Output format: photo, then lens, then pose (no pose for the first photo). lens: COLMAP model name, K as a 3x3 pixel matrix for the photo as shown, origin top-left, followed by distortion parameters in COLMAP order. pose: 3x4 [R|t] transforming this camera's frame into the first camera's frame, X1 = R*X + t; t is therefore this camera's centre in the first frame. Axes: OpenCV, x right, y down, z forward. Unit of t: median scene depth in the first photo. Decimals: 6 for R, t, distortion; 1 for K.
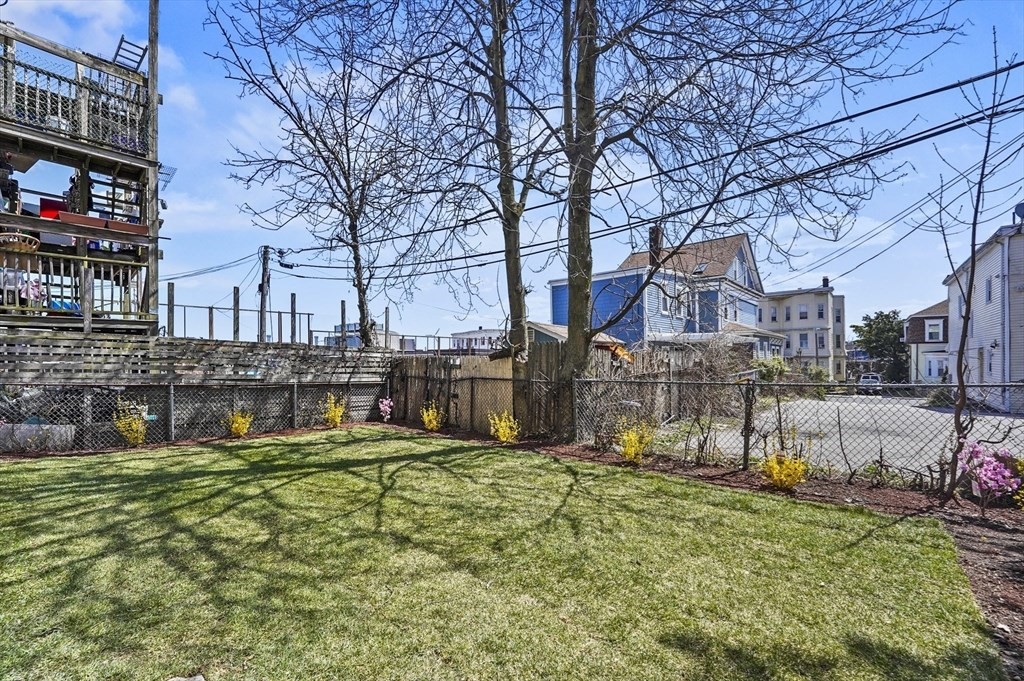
lens RADIAL K [[419.4, 0, 518.2], [0, 419.4, 366.9], [0, 0, 1]] dist [-0.005535, -0.002143]
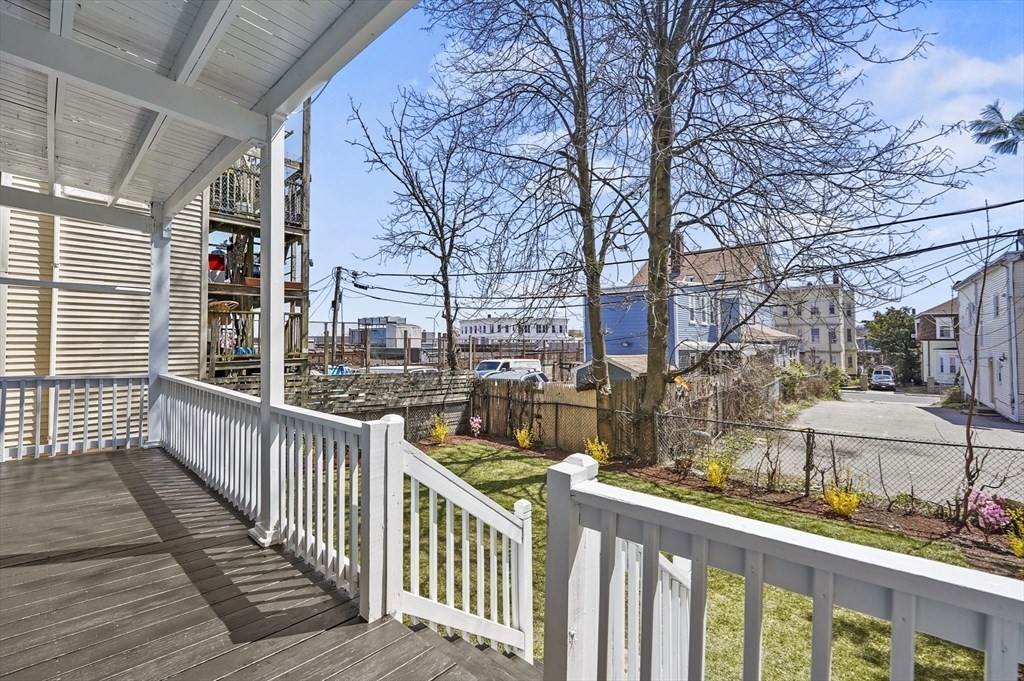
lens RADIAL K [[419.4, 0, 514.9], [0, 419.4, 339.0], [0, 0, 1]] dist [-0.005535, -0.002143]
pose [[0.999841, 0.004416, -0.017293, -0.218409], [-0.004942, 0.999523, -0.030493, -0.125144], [0.017150, 0.030574, 0.999385, -0.213445]]
